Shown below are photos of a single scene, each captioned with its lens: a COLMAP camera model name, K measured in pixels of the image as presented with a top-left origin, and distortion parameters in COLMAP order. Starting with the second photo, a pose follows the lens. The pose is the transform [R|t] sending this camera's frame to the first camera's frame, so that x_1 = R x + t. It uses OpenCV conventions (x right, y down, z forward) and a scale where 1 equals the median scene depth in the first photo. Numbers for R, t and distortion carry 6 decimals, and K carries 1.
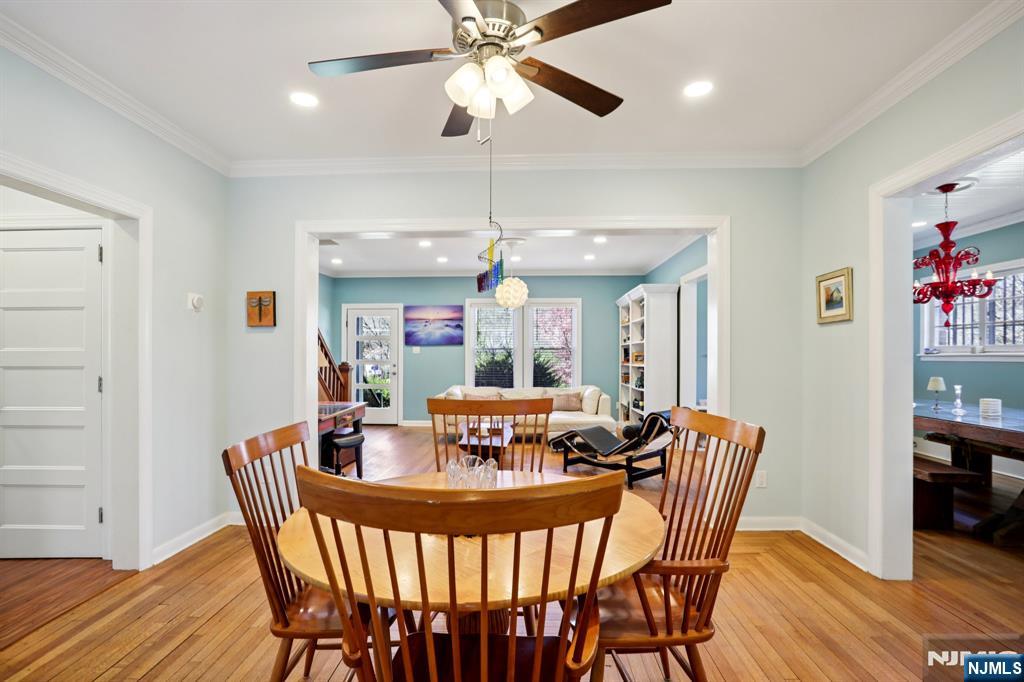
lens RADIAL K [[497.3, 0, 512.8], [0, 497.3, 348.3], [0, 0, 1]] dist [0.000456, 0.000233]
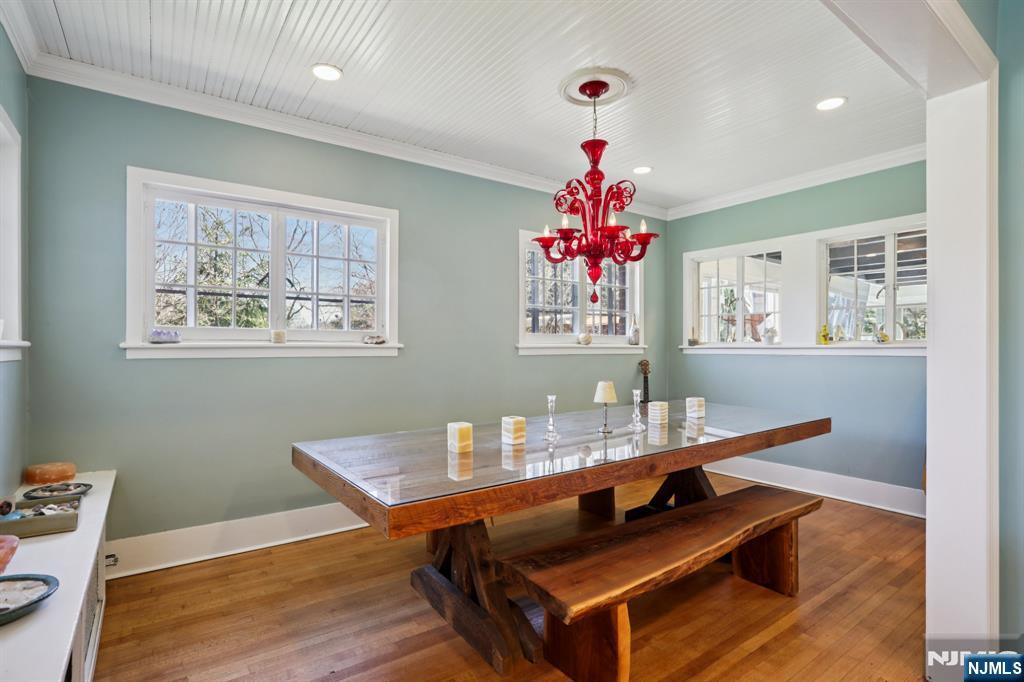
lens RADIAL K [[497.3, 0, 512.8], [0, 497.3, 348.3], [0, 0, 1]] dist [0.000456, 0.000233]
pose [[-0.618191, -0.002959, 0.786022, 0.212937], [-0.012263, 0.999908, -0.005881, 0.010960], [-0.785932, -0.013275, -0.618170, 0.717956]]
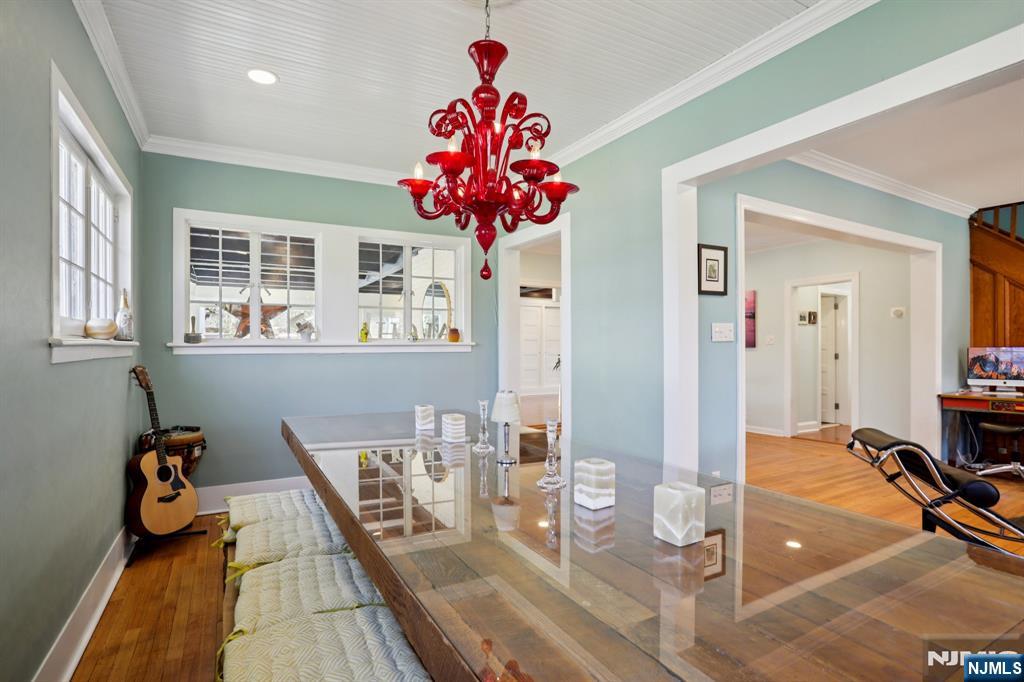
lens RADIAL K [[497.3, 0, 512.8], [0, 497.3, 348.3], [0, 0, 1]] dist [0.000456, 0.000233]
pose [[-0.853089, 0.003532, -0.521754, 0.537928], [0.008077, 0.999947, -0.006438, 0.011018], [0.521703, -0.009707, -0.853072, 0.674858]]
